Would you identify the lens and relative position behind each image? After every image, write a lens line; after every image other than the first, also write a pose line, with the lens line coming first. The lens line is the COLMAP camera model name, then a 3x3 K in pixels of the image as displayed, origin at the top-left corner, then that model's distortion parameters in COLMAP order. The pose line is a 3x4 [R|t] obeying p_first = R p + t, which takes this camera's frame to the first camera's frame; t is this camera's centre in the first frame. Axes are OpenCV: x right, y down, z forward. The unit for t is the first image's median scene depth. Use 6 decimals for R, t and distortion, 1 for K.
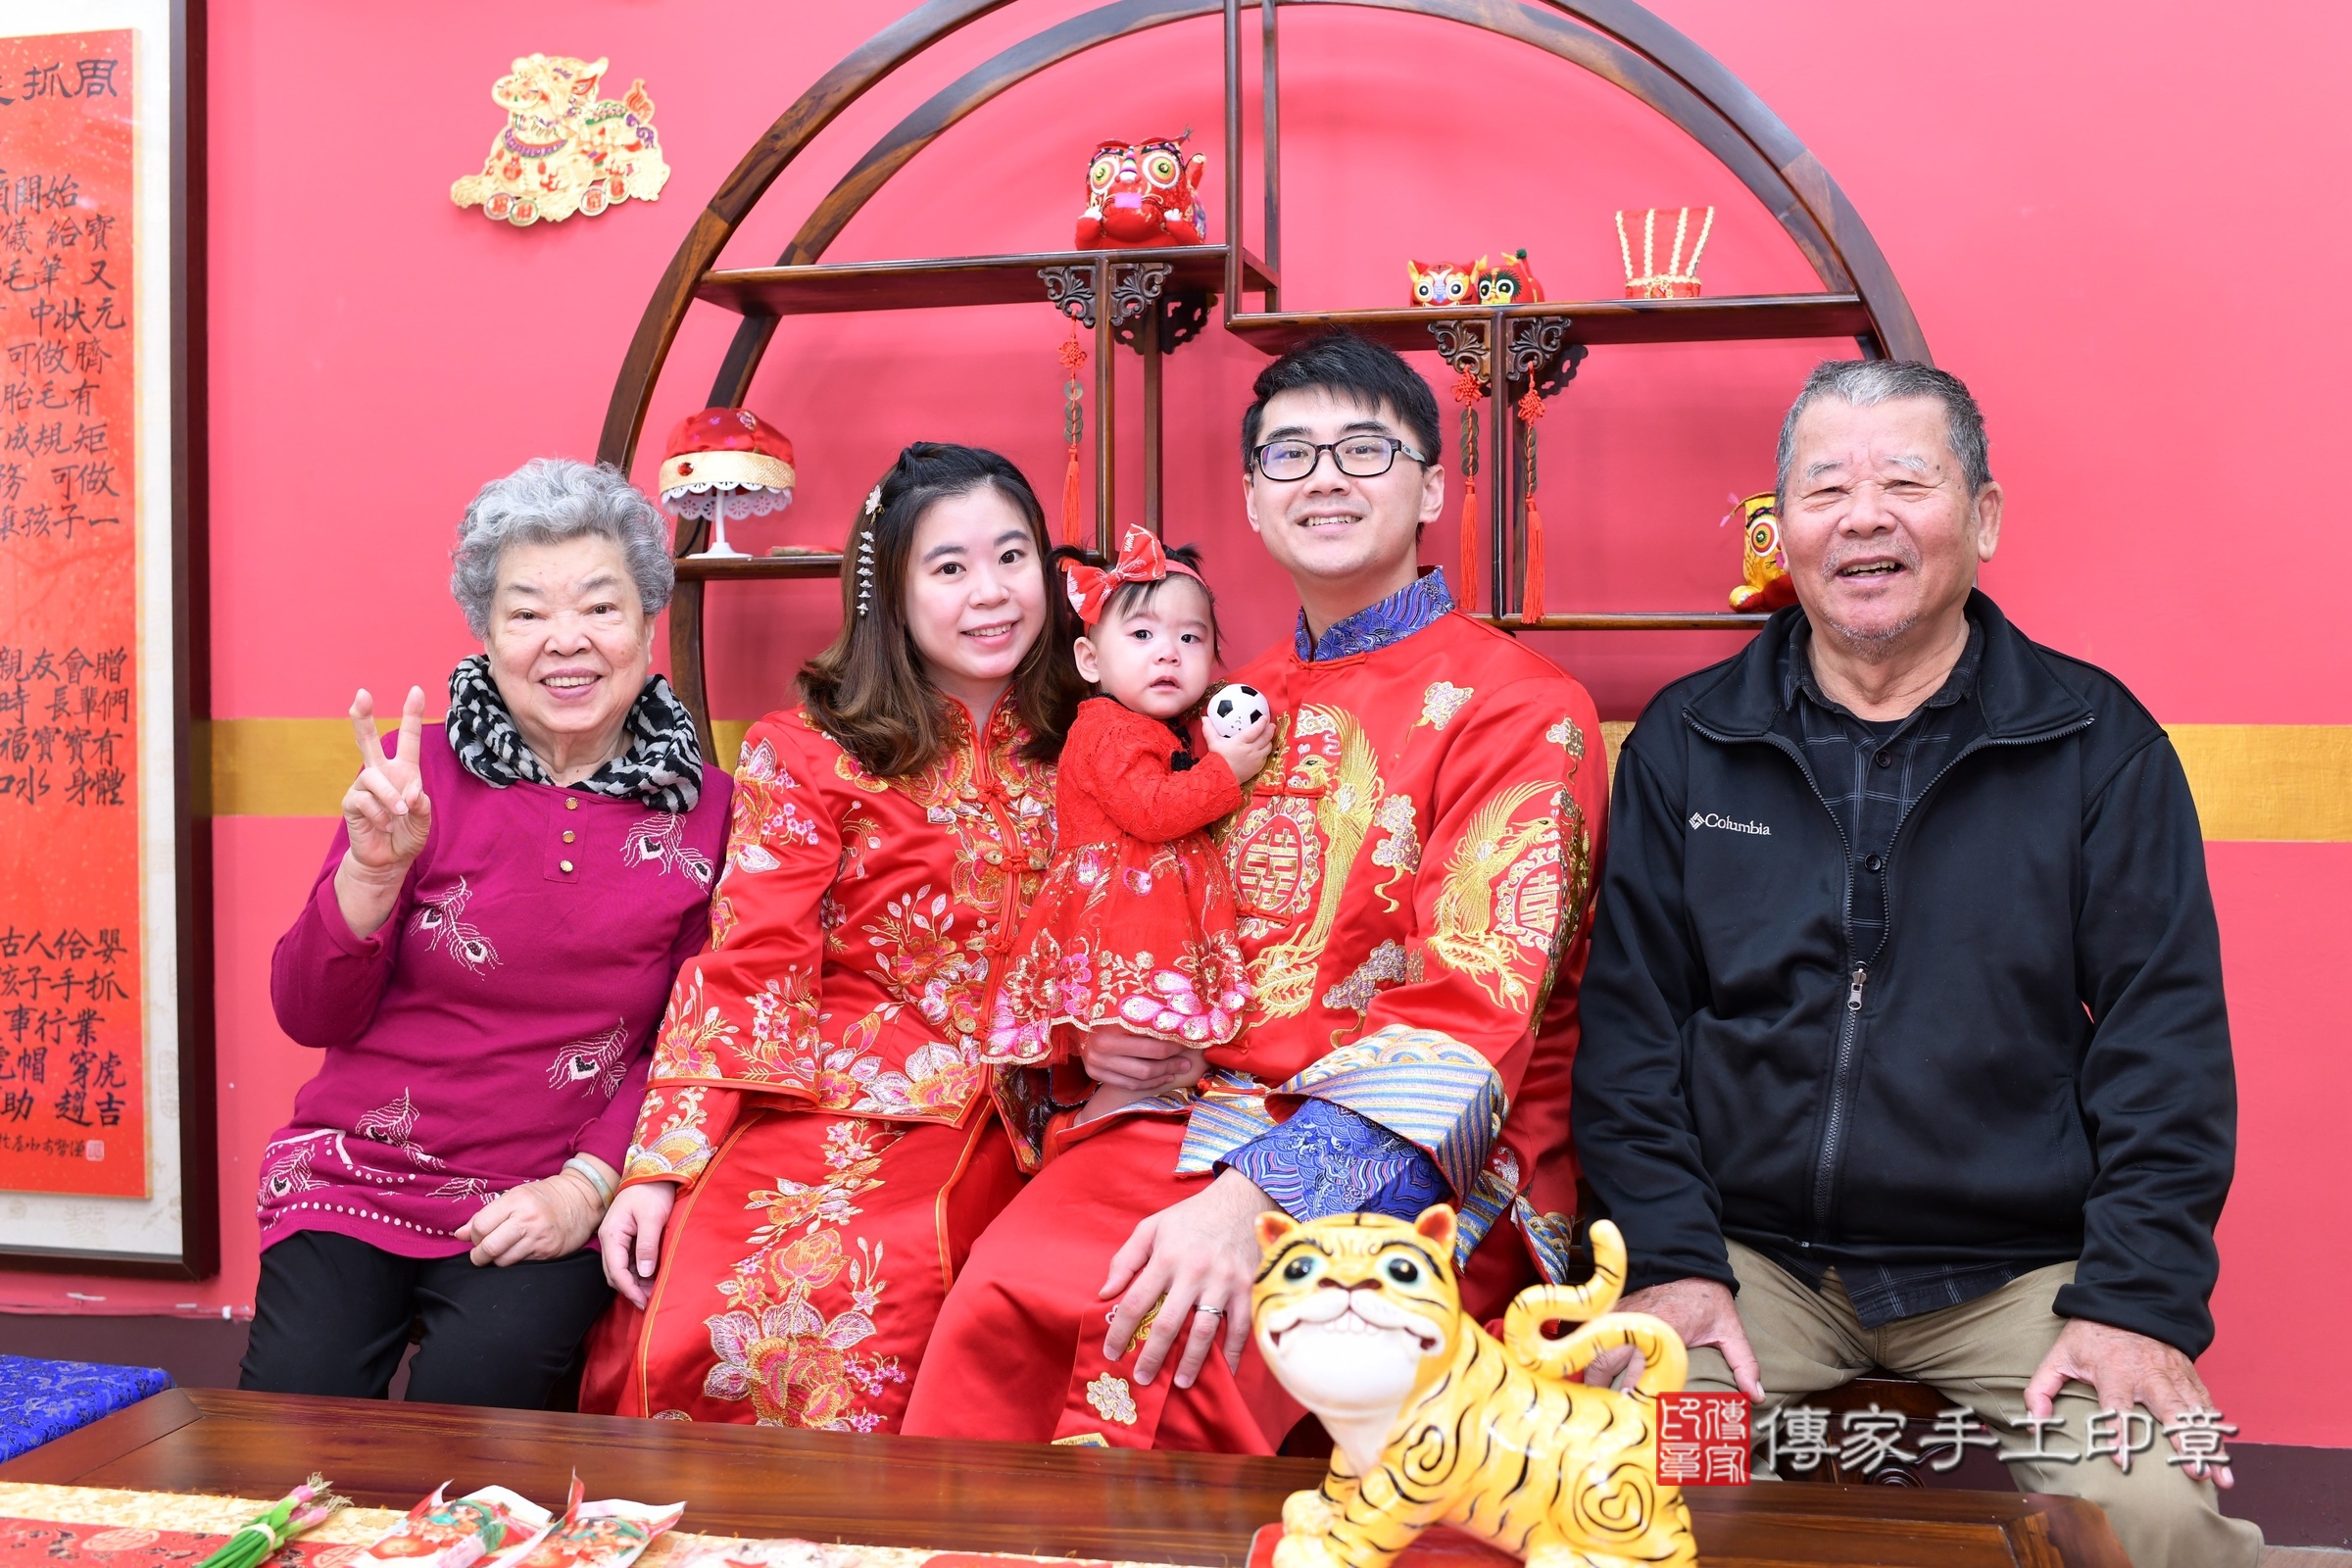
lens RADIAL K [[2463.3, 0, 1176.0], [0, 2463.3, 784.0], [0, 0, 1]] dist [-0.106119, 0.120119]
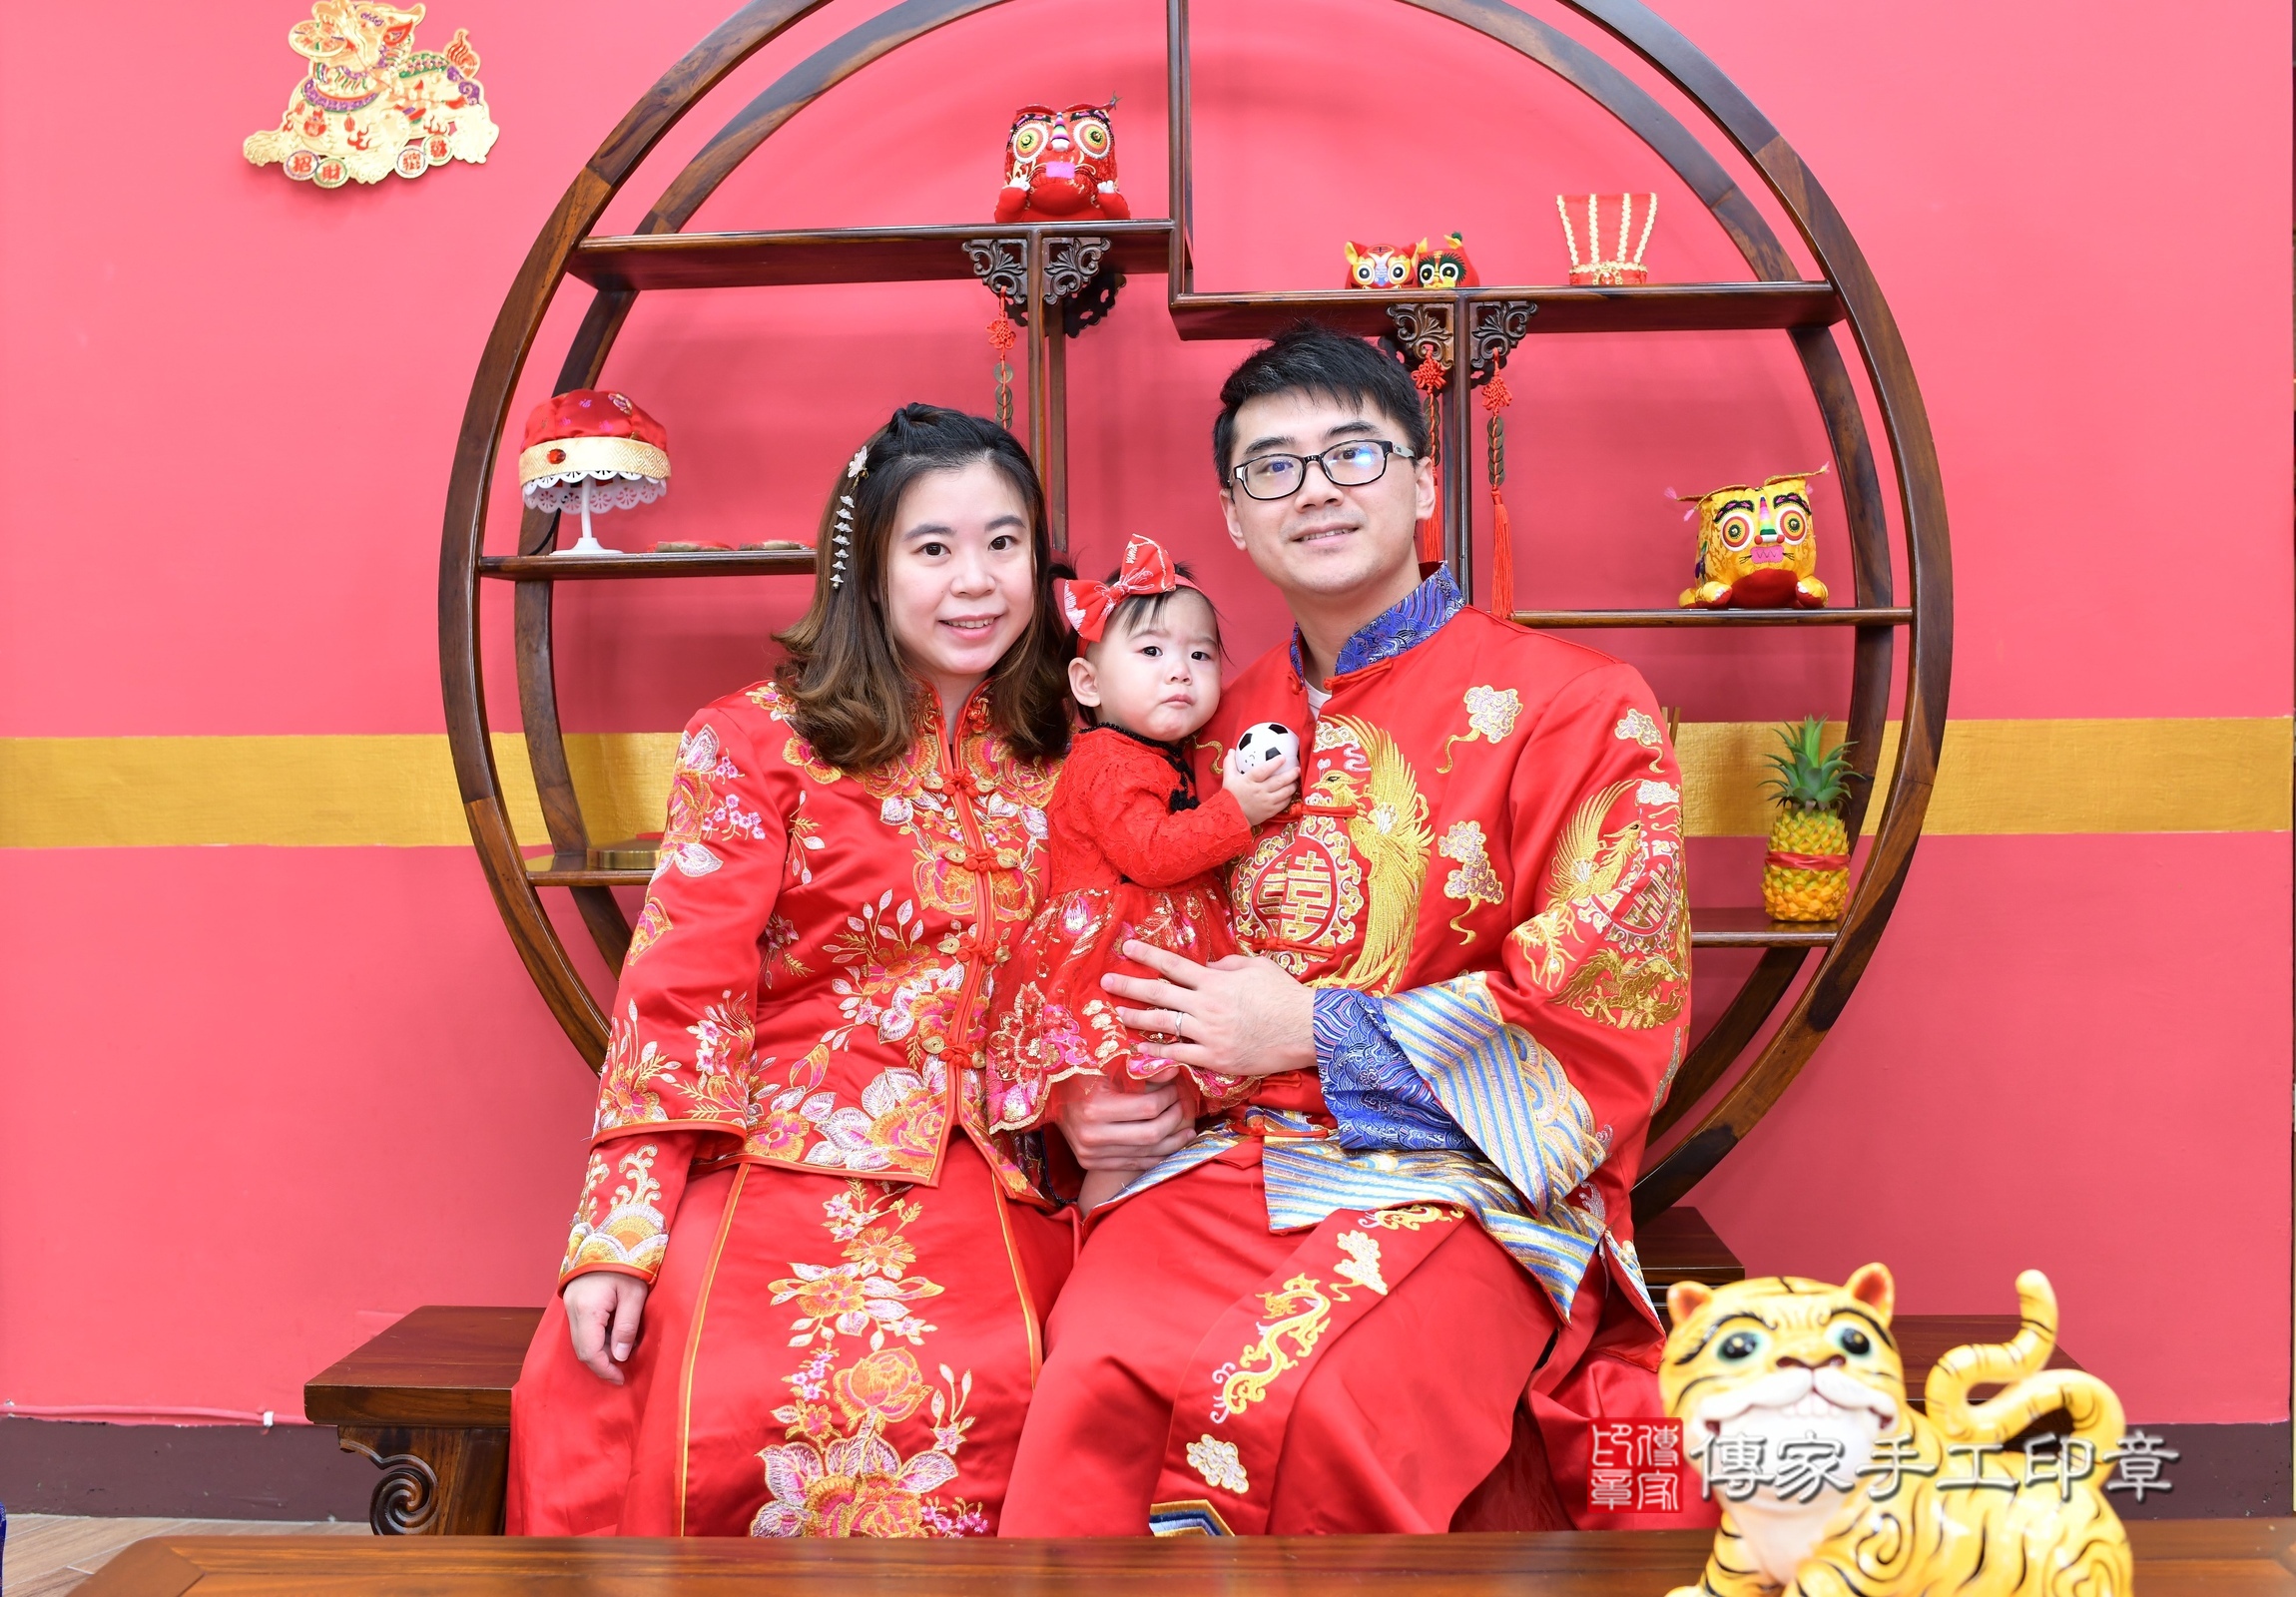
lens RADIAL K [[2402.4, 0, 1154.2], [0, 2402.4, 826.8], [0, 0, 1]] dist [-0.080378, 0.045928]
pose [[0.985098, -0.019015, 0.170943, -0.133165], [0.016020, 0.999693, 0.018882, -0.004098], [-0.171249, -0.015862, 0.985100, 0.085285]]
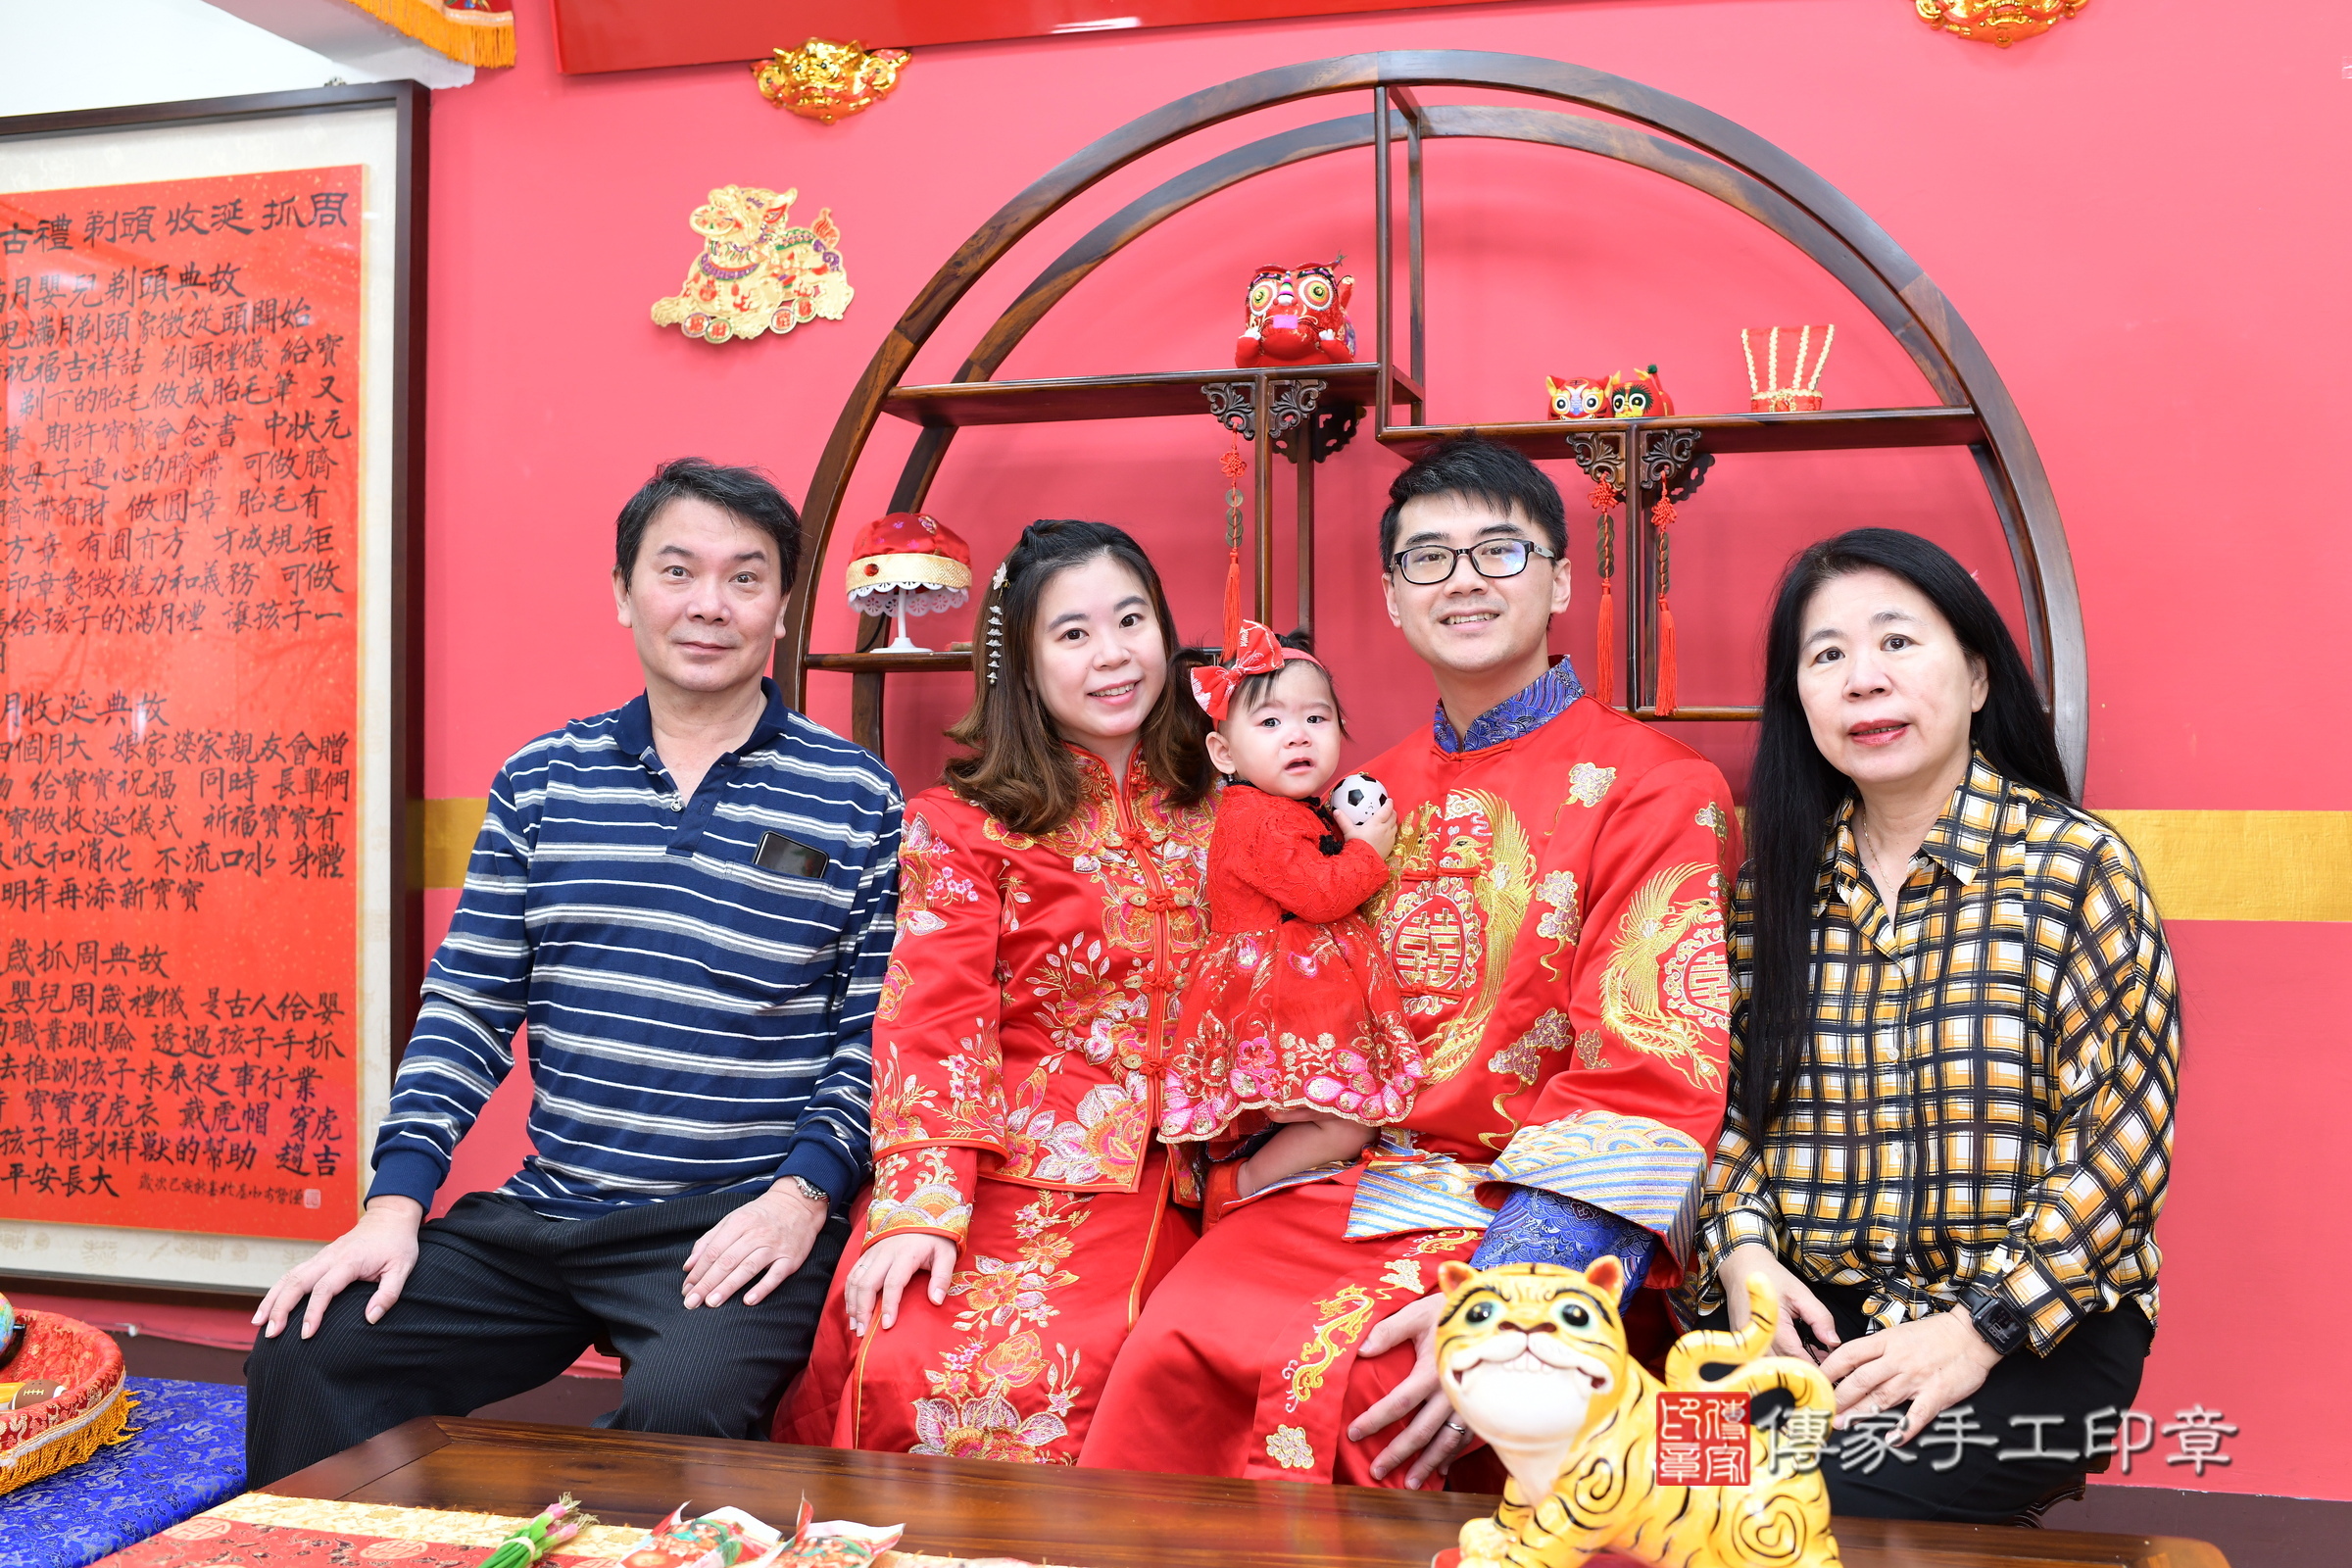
lens RADIAL K [[2373.6, 0, 1176.0], [0, 2373.6, 784.0], [0, 0, 1]] dist [-0.103034, 0.108478]
pose [[0.998846, 0.002779, -0.047950, -0.015828], [-0.004272, 0.999508, -0.031060, -0.002555], [0.047840, 0.031229, 0.998367, -0.030246]]
